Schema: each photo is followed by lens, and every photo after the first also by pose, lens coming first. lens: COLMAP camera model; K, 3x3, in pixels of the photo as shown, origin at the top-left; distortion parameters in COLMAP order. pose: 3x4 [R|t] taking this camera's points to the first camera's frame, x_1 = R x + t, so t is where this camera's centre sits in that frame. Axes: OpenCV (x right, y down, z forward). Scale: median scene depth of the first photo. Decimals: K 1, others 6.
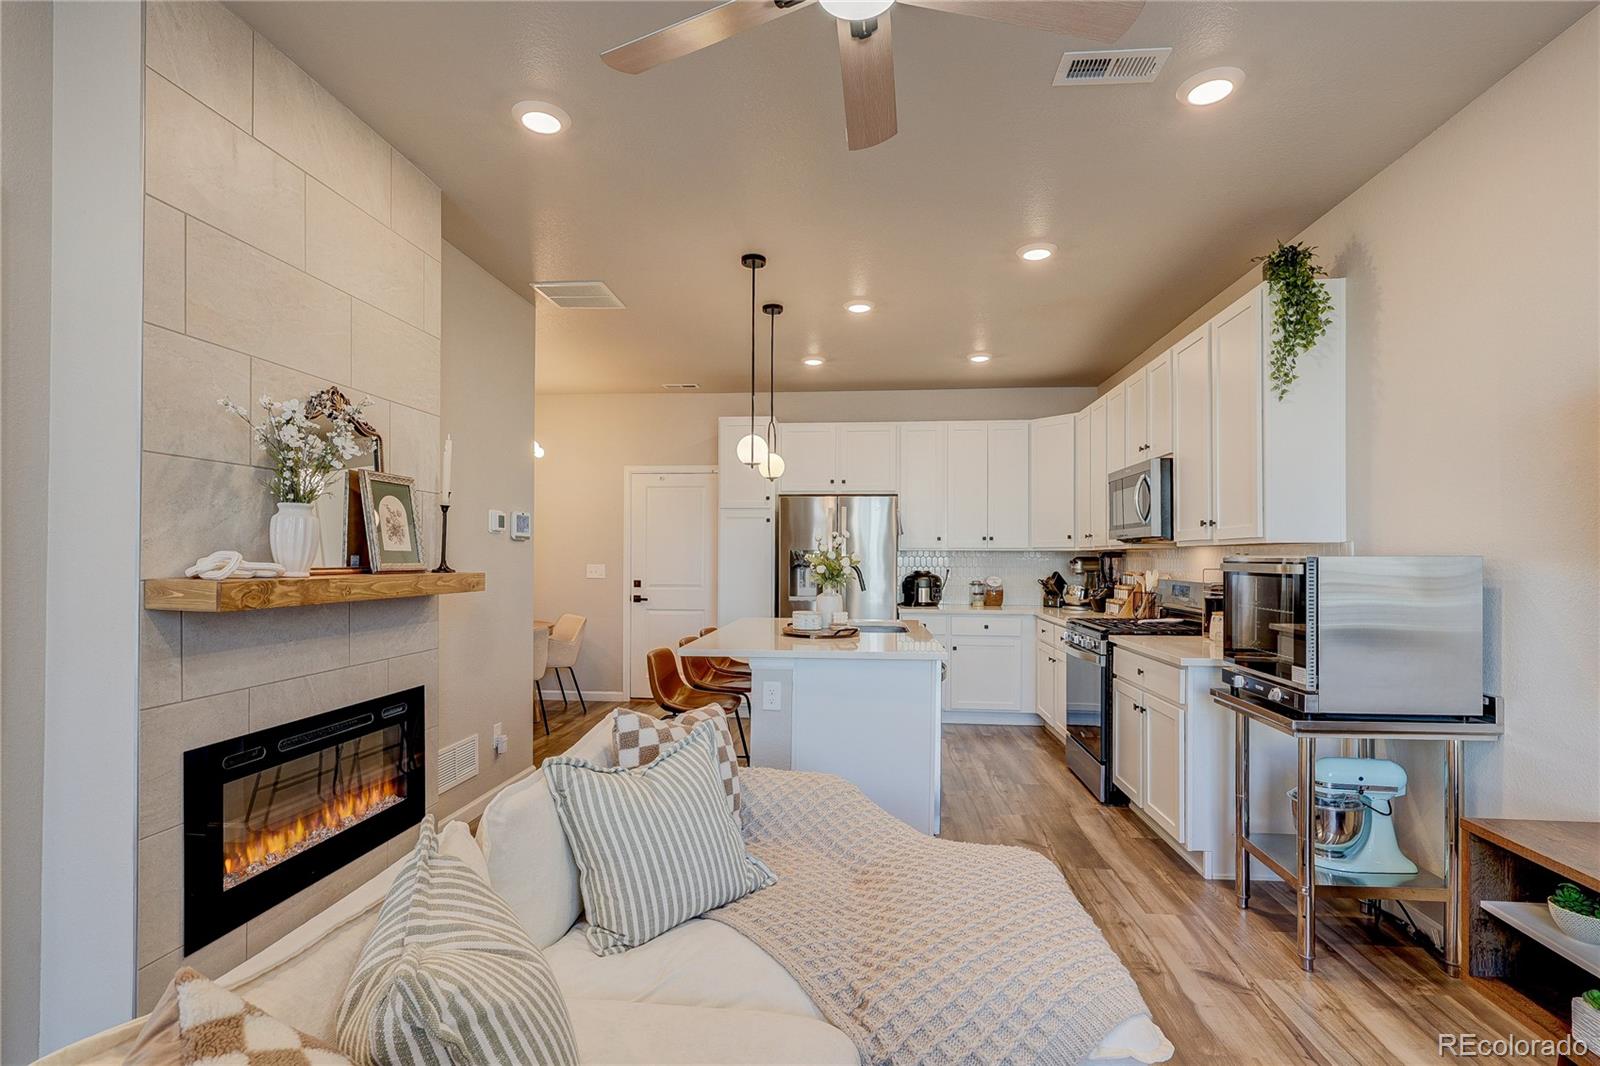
lens RADIAL K [[767.9, 0, 802.1], [0, 767.9, 557.0], [0, 0, 1]] dist [-0.002692, 0.000144]
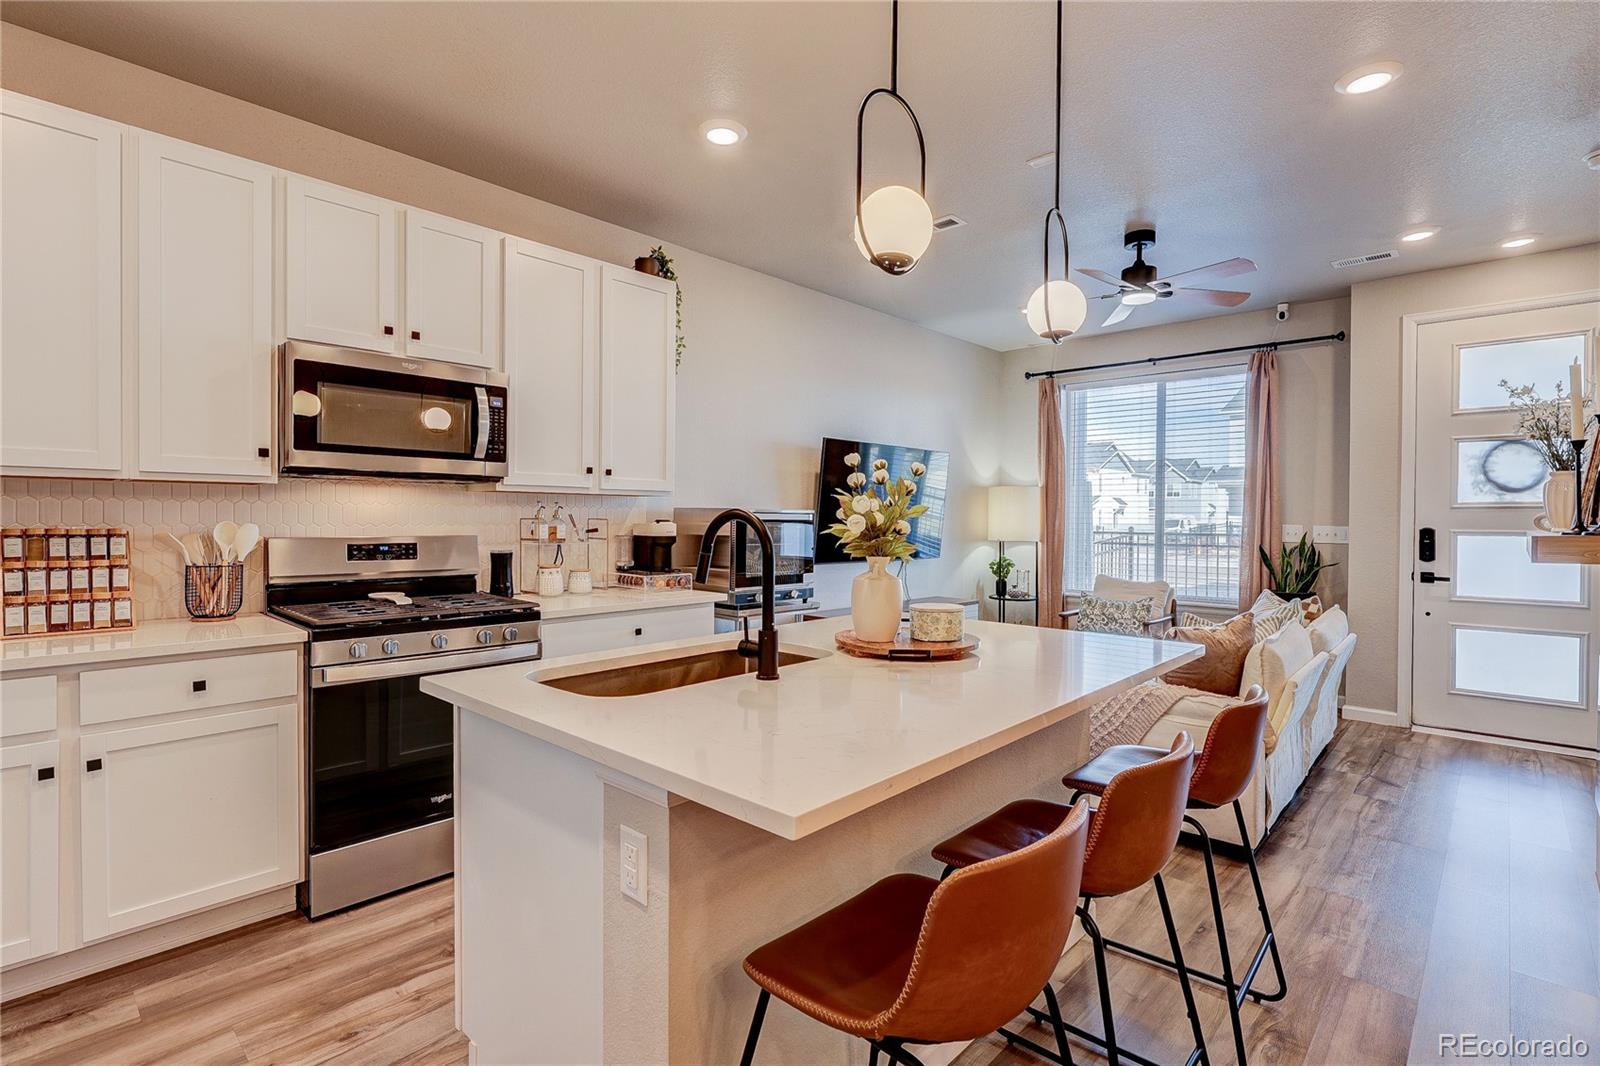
lens RADIAL K [[758.6, 0, 799.2], [0, 758.6, 514.2], [0, 0, 1]] dist [-0.003970, -0.000534]
pose [[-0.785192, -0.007545, 0.619206, -0.236528], [-0.012054, 0.999923, -0.003101, 0.009521], [-0.619134, -0.009898, -0.785223, 1.416084]]
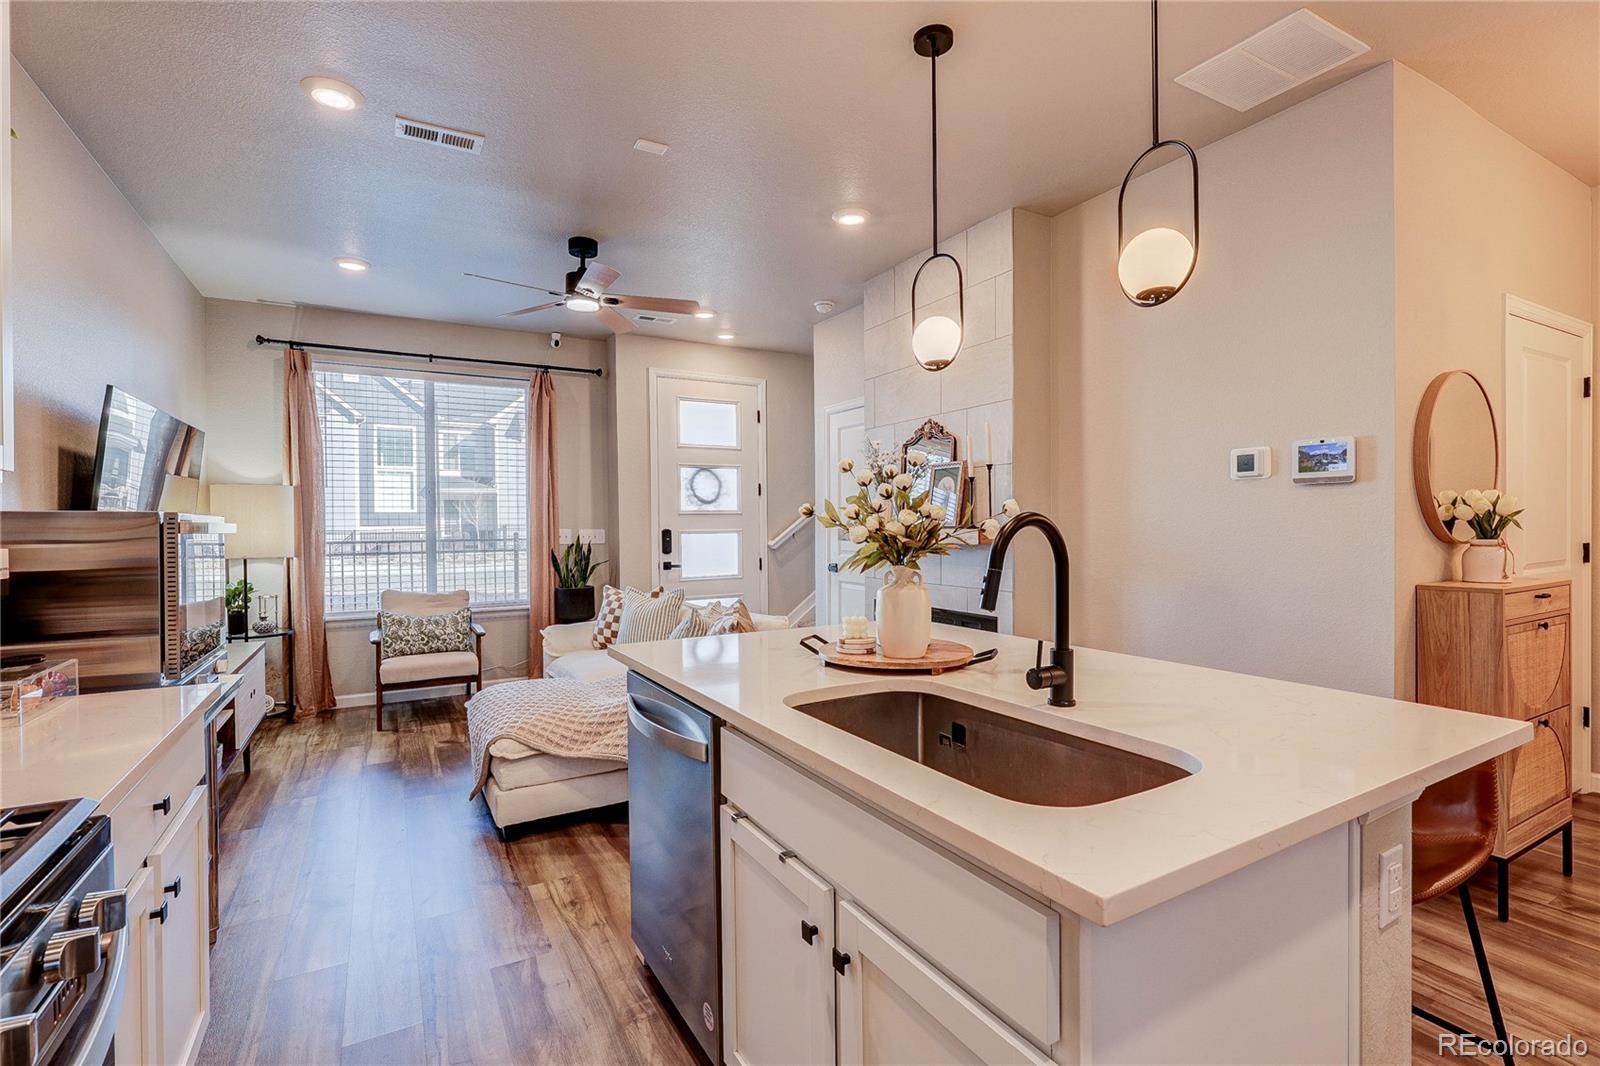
lens RADIAL K [[739.8, 0, 798.8], [0, 739.8, 525.7], [0, 0, 1]] dist [-0.003061, -0.000707]
pose [[-0.823636, 0.004245, -0.567103, 0.346721], [0.005513, 0.999985, -0.000521, 0.010168], [0.567092, -0.003555, -0.823647, 1.328414]]
